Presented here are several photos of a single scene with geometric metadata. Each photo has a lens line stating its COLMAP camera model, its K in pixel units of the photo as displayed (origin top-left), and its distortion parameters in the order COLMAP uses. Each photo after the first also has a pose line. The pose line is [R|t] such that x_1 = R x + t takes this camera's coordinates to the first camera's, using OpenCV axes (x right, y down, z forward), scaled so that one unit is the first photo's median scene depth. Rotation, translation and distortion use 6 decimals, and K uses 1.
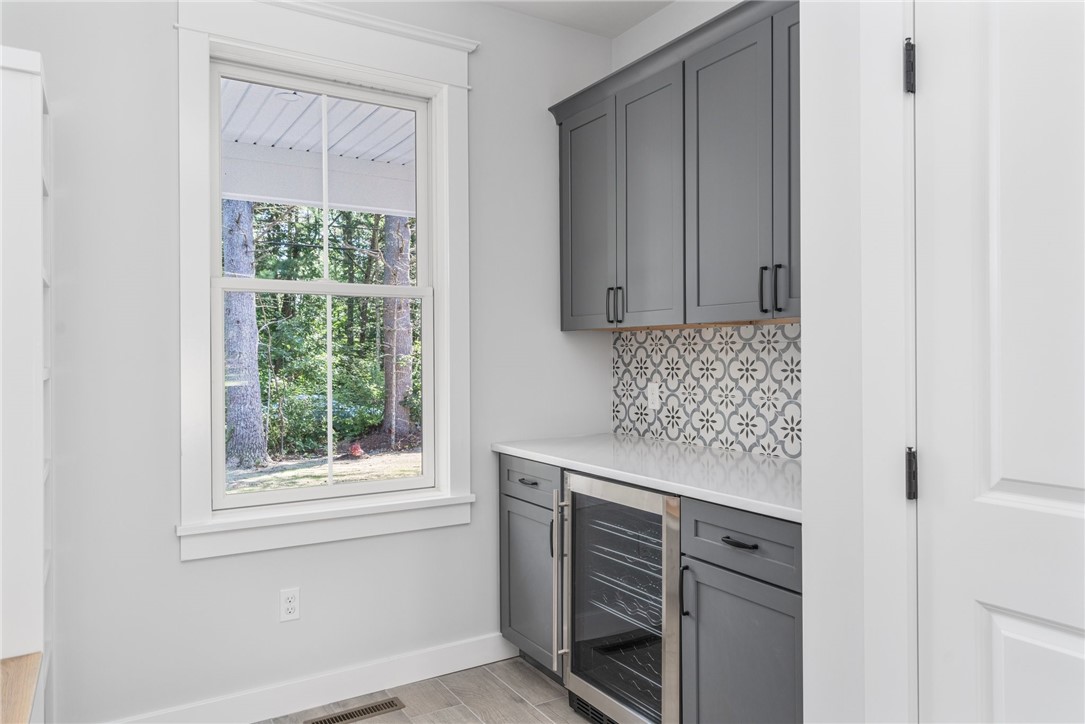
lens RADIAL K [[730.2, 0, 538.6], [0, 730.2, 357.2], [0, 0, 1]] dist [0.009171, 0.003681]
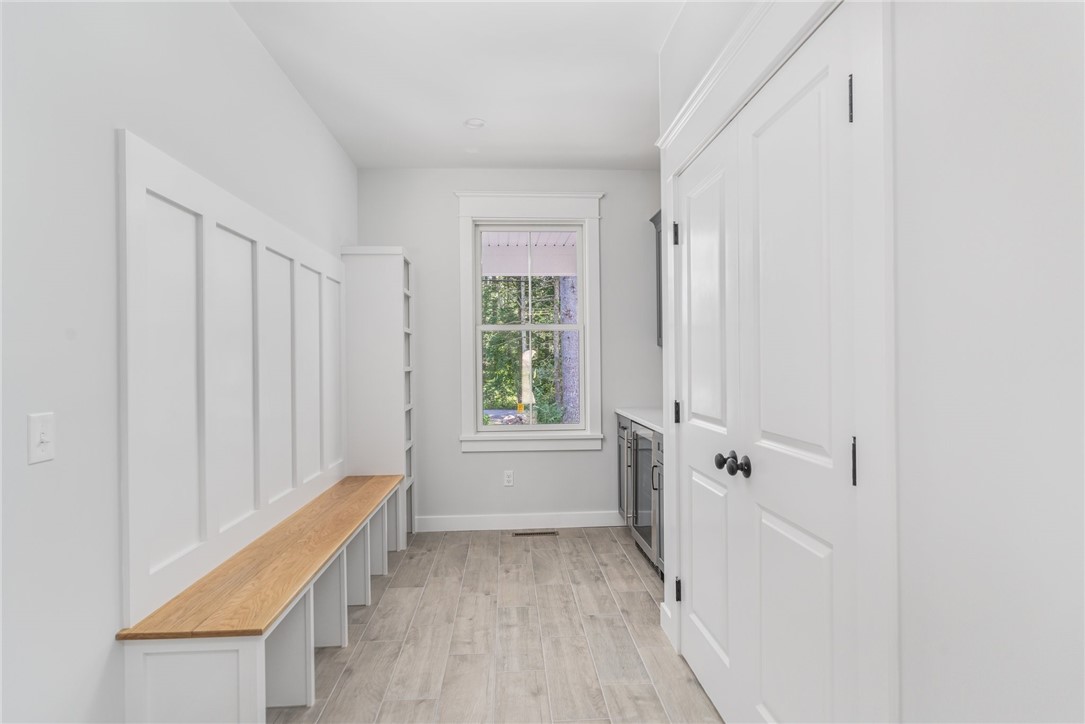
lens RADIAL K [[579.2, 0, 538.1], [0, 579.2, 364.6], [0, 0, 1]] dist [-0.005138, -0.000867]
pose [[0.883977, -0.000706, -0.467531, 0.500158], [0.002236, 0.999994, 0.002718, 0.004666], [0.467526, -0.003448, 0.883973, -0.422758]]
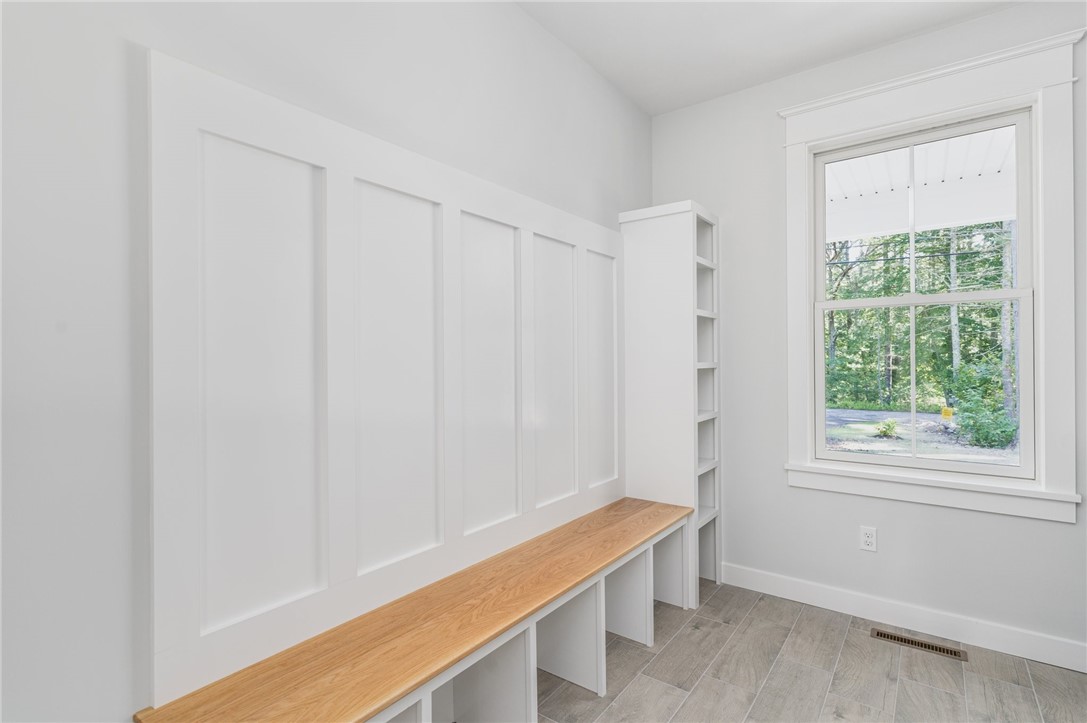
lens RADIAL K [[526.4, 0, 535.3], [0, 526.4, 359.5], [0, 0, 1]] dist [0.005594, -0.002473]
pose [[0.367510, 0.003296, -0.930014, 0.325878], [0.001189, 0.999991, 0.004014, 0.003432], [0.930019, -0.002581, 0.367503, 0.072129]]
